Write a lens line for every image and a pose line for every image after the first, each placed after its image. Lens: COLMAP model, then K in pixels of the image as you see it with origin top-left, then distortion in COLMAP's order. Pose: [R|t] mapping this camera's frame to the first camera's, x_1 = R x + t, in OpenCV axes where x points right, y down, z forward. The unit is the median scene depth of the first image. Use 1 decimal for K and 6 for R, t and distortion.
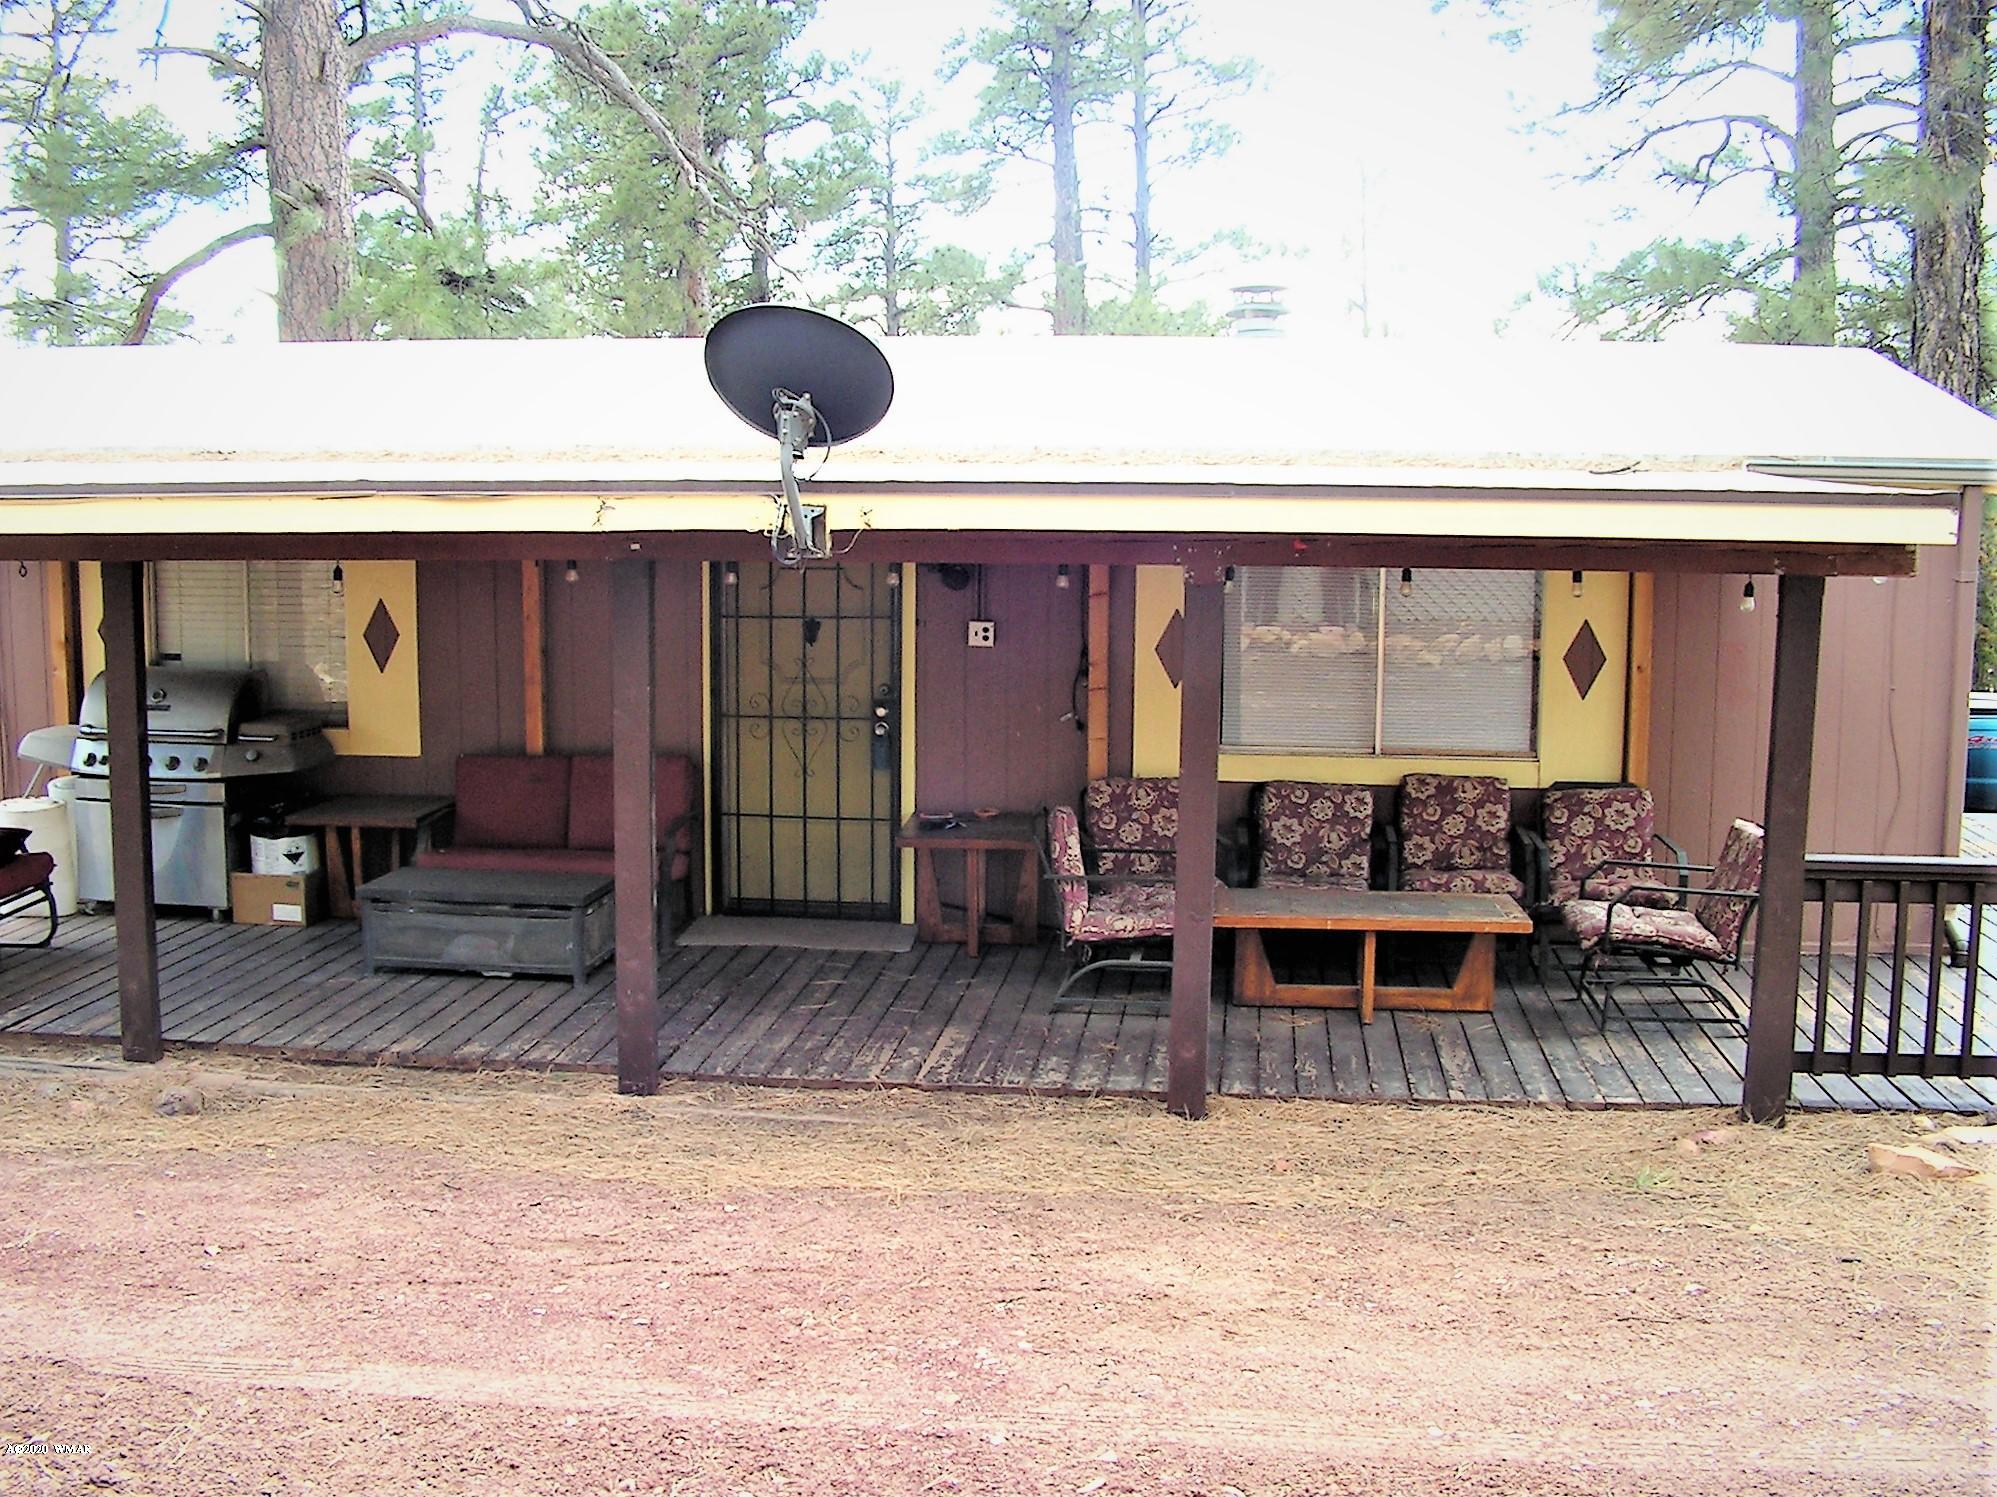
lens RADIAL K [[2385.8, 0, 998.5], [0, 2385.8, 748.5], [0, 0, 1]] dist [-0.246084, 0.351303]
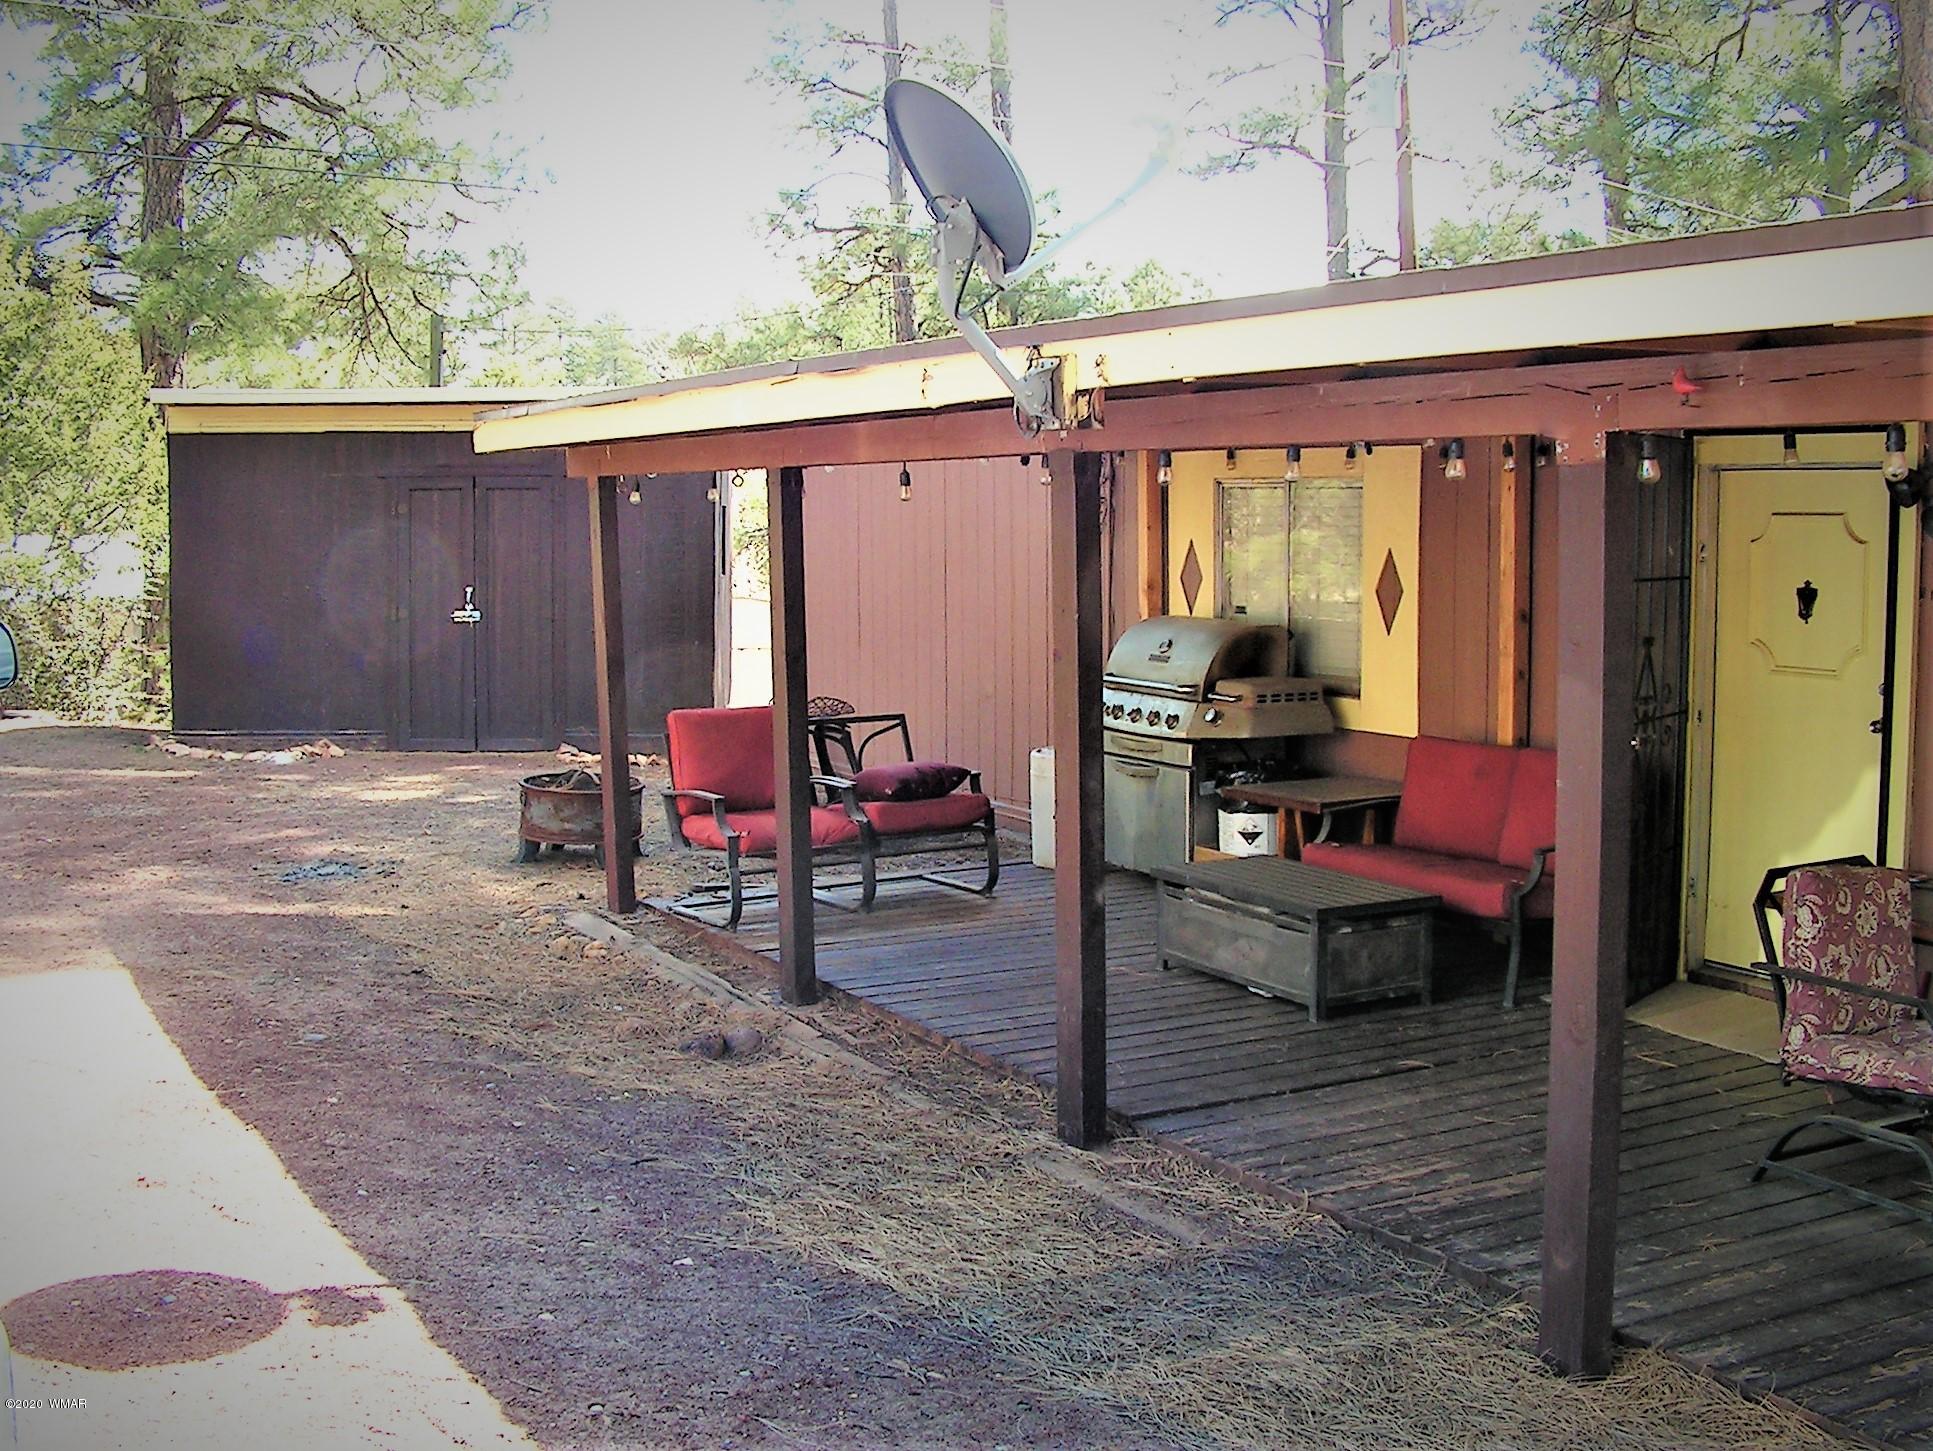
lens RADIAL K [[2309.4, 0, 966.5], [0, 2309.4, 725.5], [0, 0, 1]] dist [-0.246084, 0.351303]
pose [[0.551786, 0.069483, -0.831086, 0.356895], [-0.095687, 0.995217, 0.019676, -0.001673], [0.828478, 0.068667, 0.555796, 0.433610]]
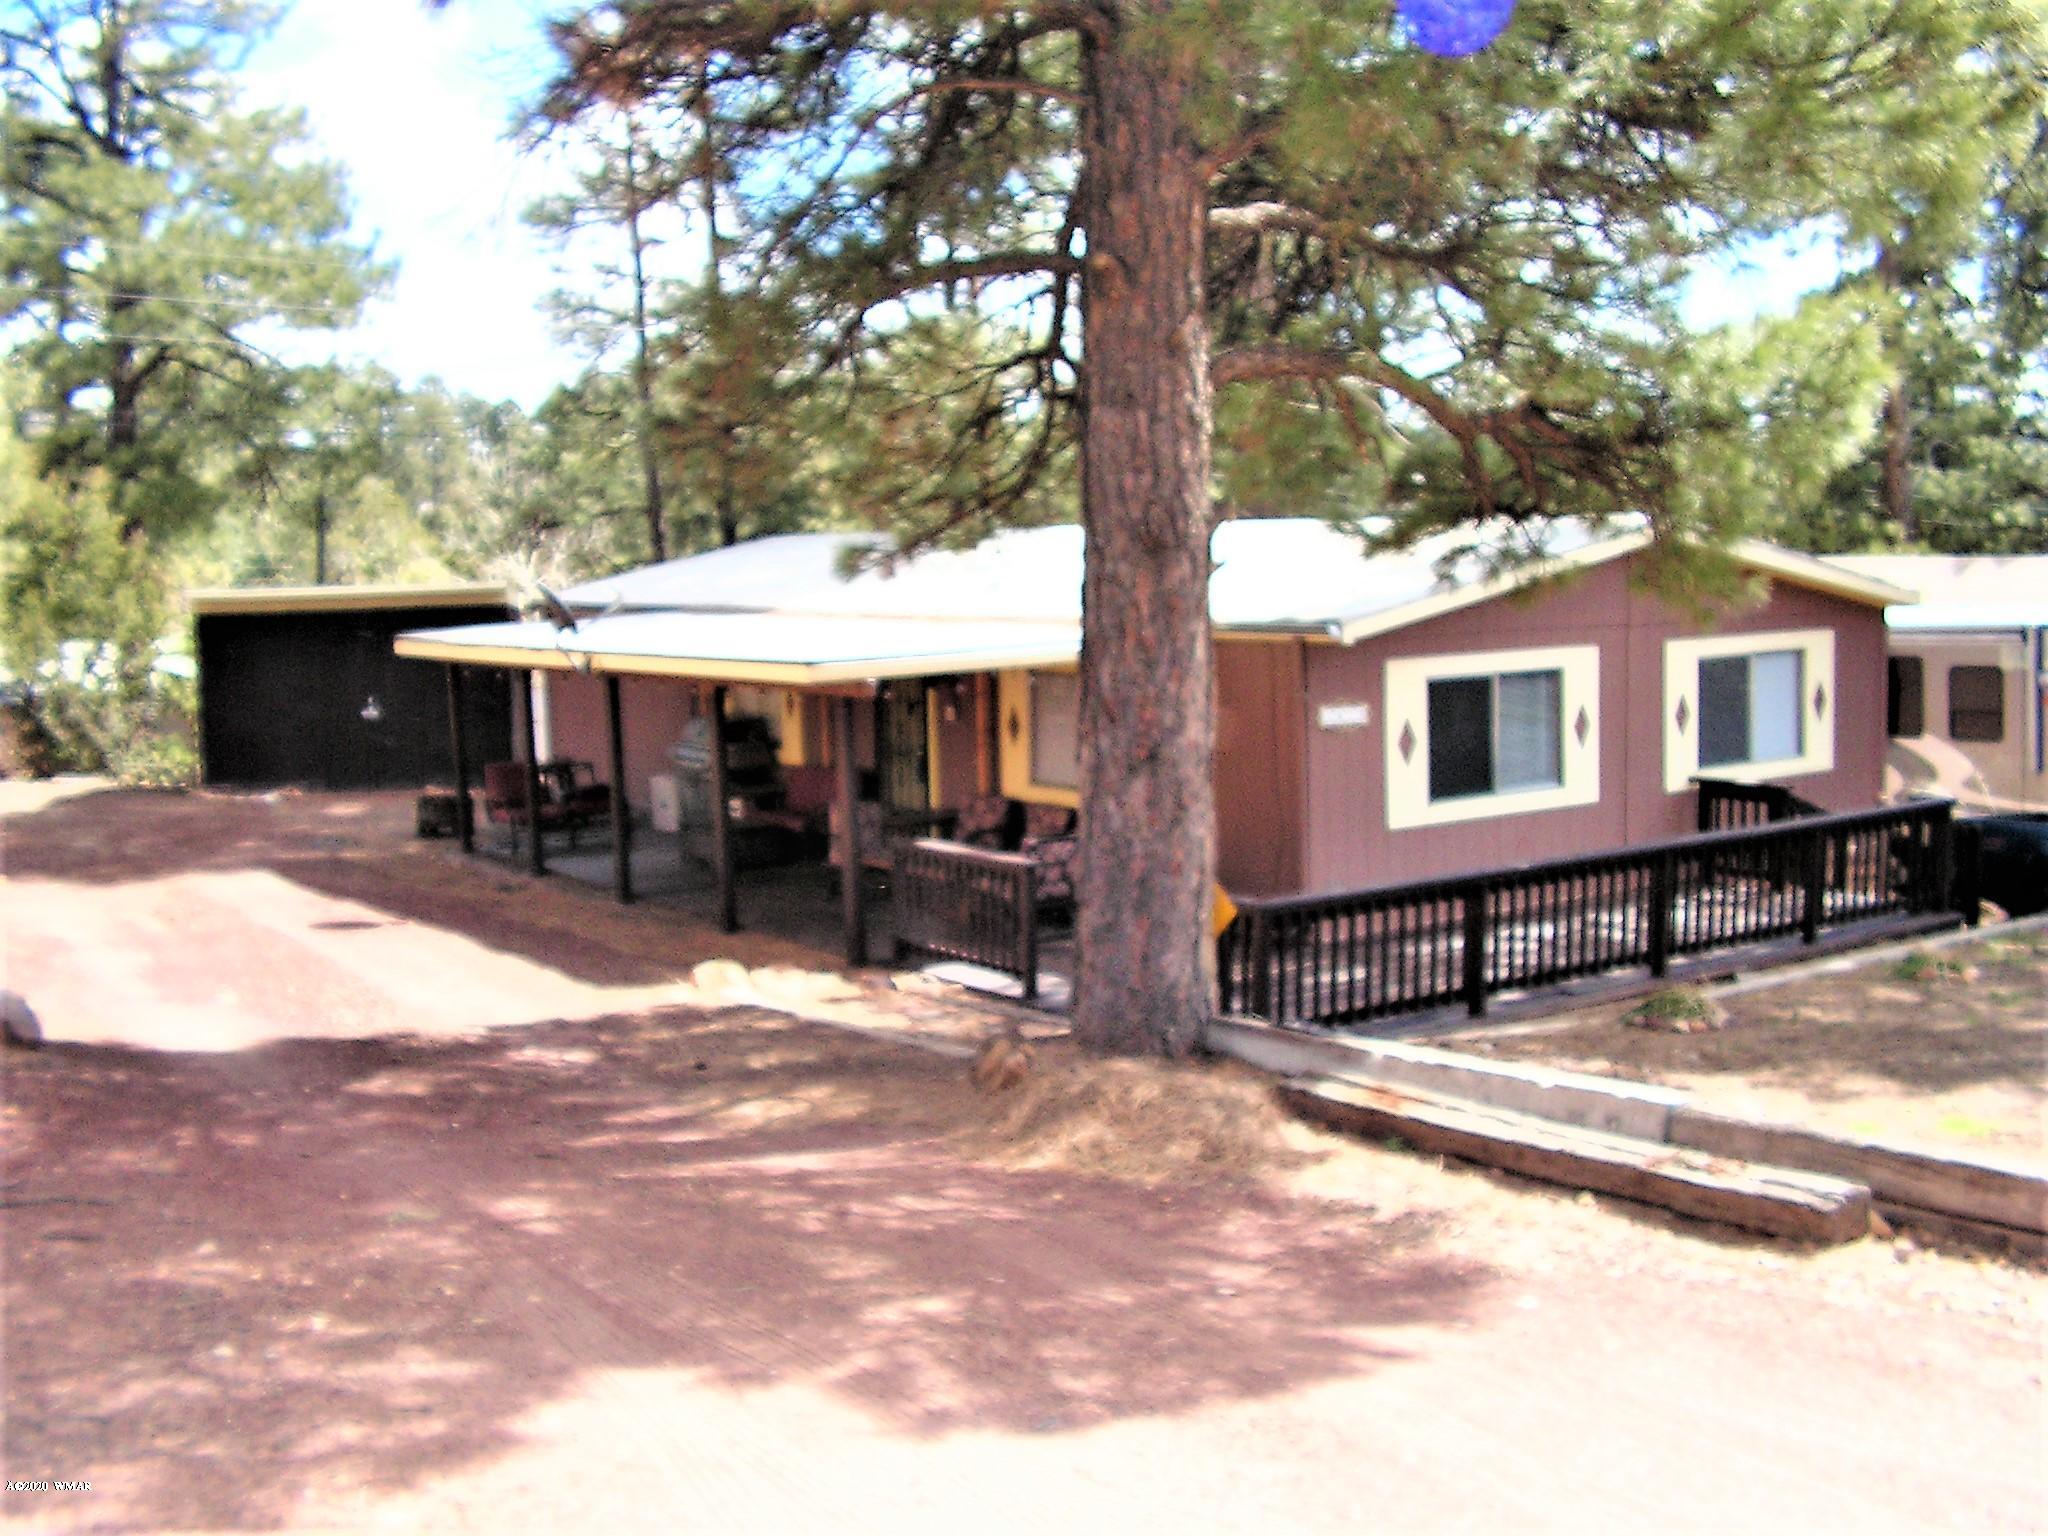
lens RADIAL K [[2446.8, 0, 1024.0], [0, 2446.8, 768.0], [0, 0, 1]] dist [-0.246084, 0.351303]
pose [[0.622509, 0.052268, -0.780865, 1.564822], [-0.065845, 0.997728, 0.014292, -0.038086], [0.779838, 0.042519, 0.624536, -0.153209]]
